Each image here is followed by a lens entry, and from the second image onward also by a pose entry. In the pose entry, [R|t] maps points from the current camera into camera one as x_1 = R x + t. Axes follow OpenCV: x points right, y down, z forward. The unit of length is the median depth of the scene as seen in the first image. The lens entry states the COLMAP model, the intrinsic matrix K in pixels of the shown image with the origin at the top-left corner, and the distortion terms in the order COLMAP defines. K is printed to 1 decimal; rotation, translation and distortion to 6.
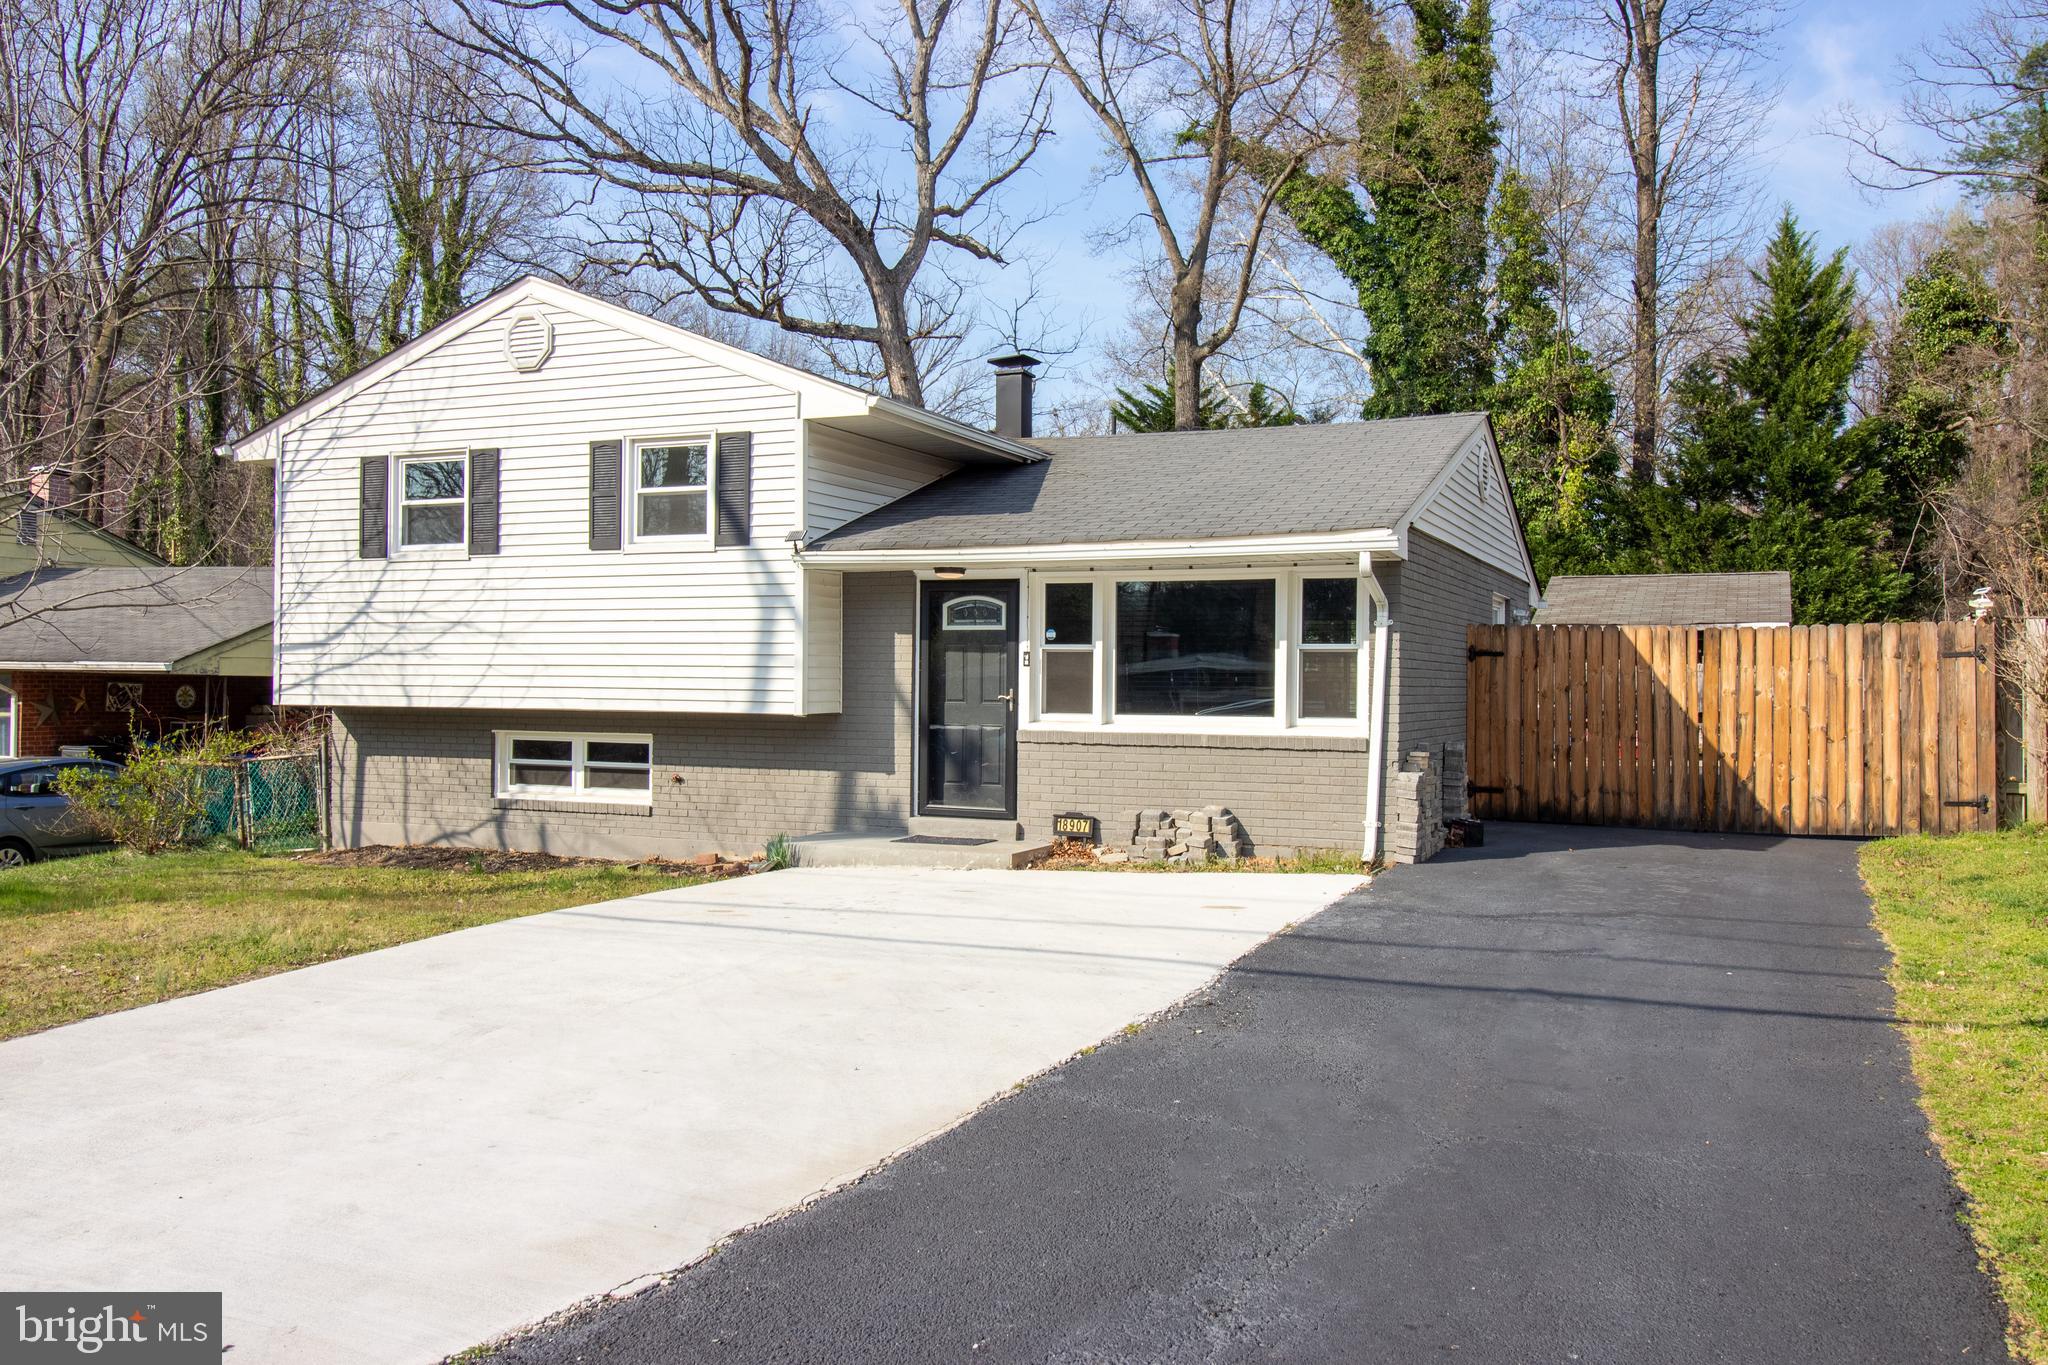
lens RADIAL K [[1526.6, 0, 1024.0], [0, 1526.6, 682.5], [0, 0, 1]] dist [0.004086, 0.002578]
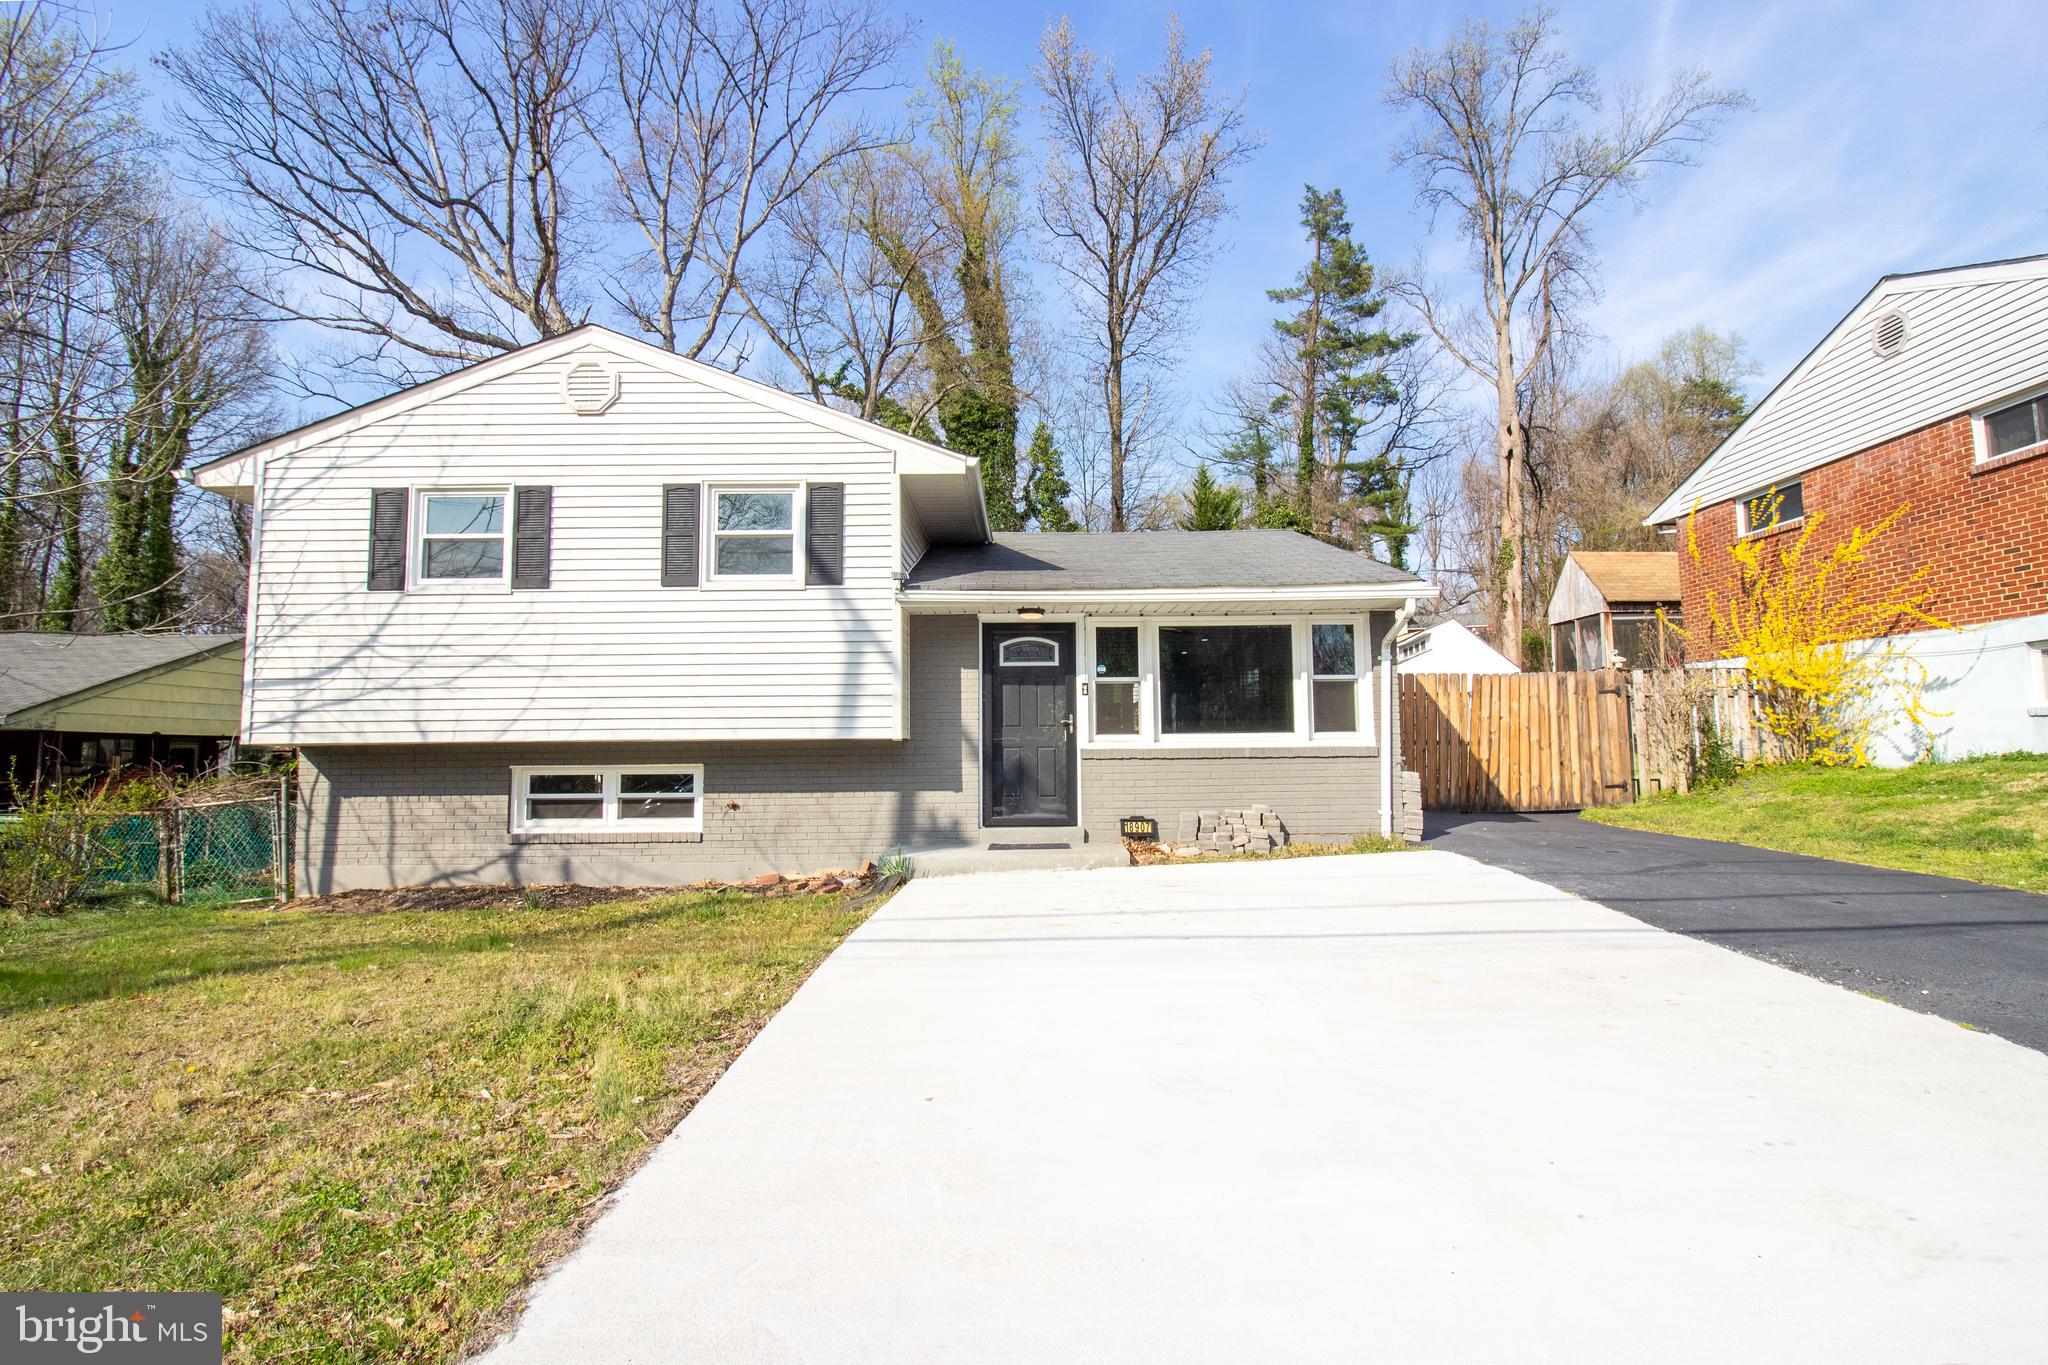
lens RADIAL K [[969.0, 0, 1033.2], [0, 969.0, 672.7], [0, 0, 1]] dist [-0.001200, -0.011788]
pose [[0.917715, 0.015228, 0.396947, -0.302993], [0.017704, 0.996704, -0.079167, 0.028046], [-0.396845, 0.079680, 0.914421, 0.290717]]
